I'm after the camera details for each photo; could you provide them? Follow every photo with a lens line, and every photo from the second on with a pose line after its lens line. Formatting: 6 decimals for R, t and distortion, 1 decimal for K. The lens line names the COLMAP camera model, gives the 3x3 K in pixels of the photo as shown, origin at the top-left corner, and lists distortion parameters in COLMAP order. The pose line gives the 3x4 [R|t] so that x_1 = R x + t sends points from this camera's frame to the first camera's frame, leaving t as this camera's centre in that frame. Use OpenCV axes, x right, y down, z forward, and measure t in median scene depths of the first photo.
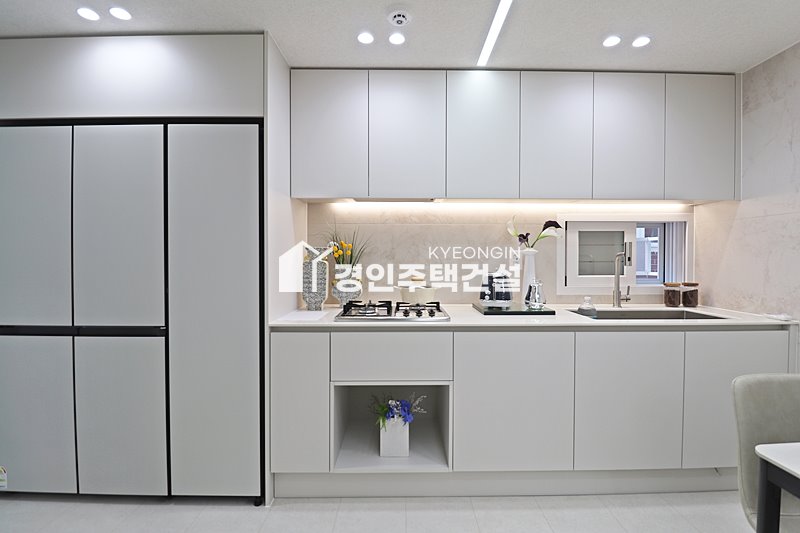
lens RADIAL K [[369.9, 0, 413.0], [0, 369.9, 260.9], [0, 0, 1]] dist [-0.016237, -0.003880]
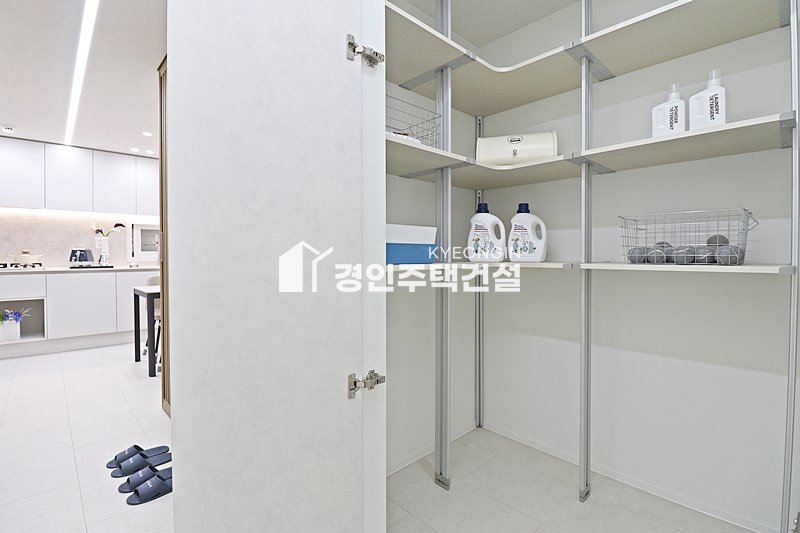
lens RADIAL K [[369.9, 0, 397.5], [0, 369.9, 264.3], [0, 0, 1]] dist [-0.016237, -0.003880]
pose [[0.738888, -0.014131, 0.673681, 0.169023], [0.003193, 0.999842, 0.017470, 0.091614], [-0.673821, -0.010758, 0.738816, -1.639368]]
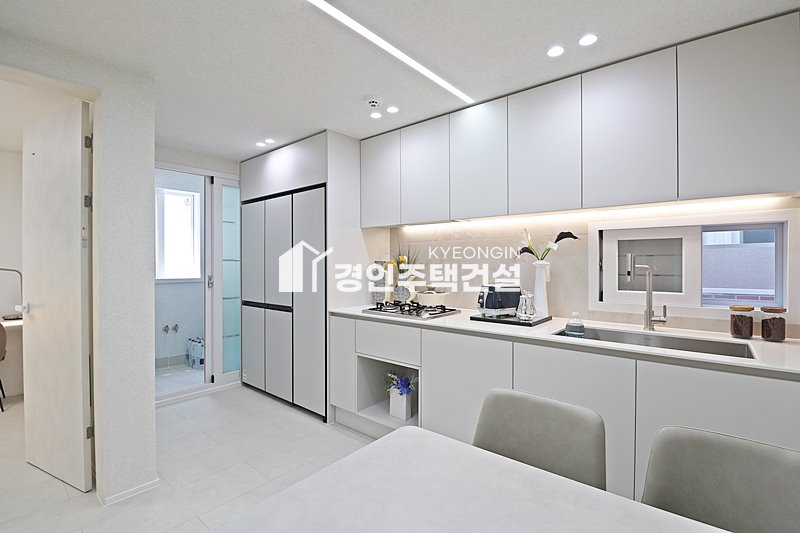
lens RADIAL K [[369.9, 0, 398.5], [0, 369.9, 264.3], [0, 0, 1]] dist [-0.016237, -0.003880]
pose [[0.752302, 0.000518, -0.658818, 0.756701], [-0.006114, 0.999962, -0.006196, -0.017251], [0.658790, 0.008689, 0.752277, -0.012390]]
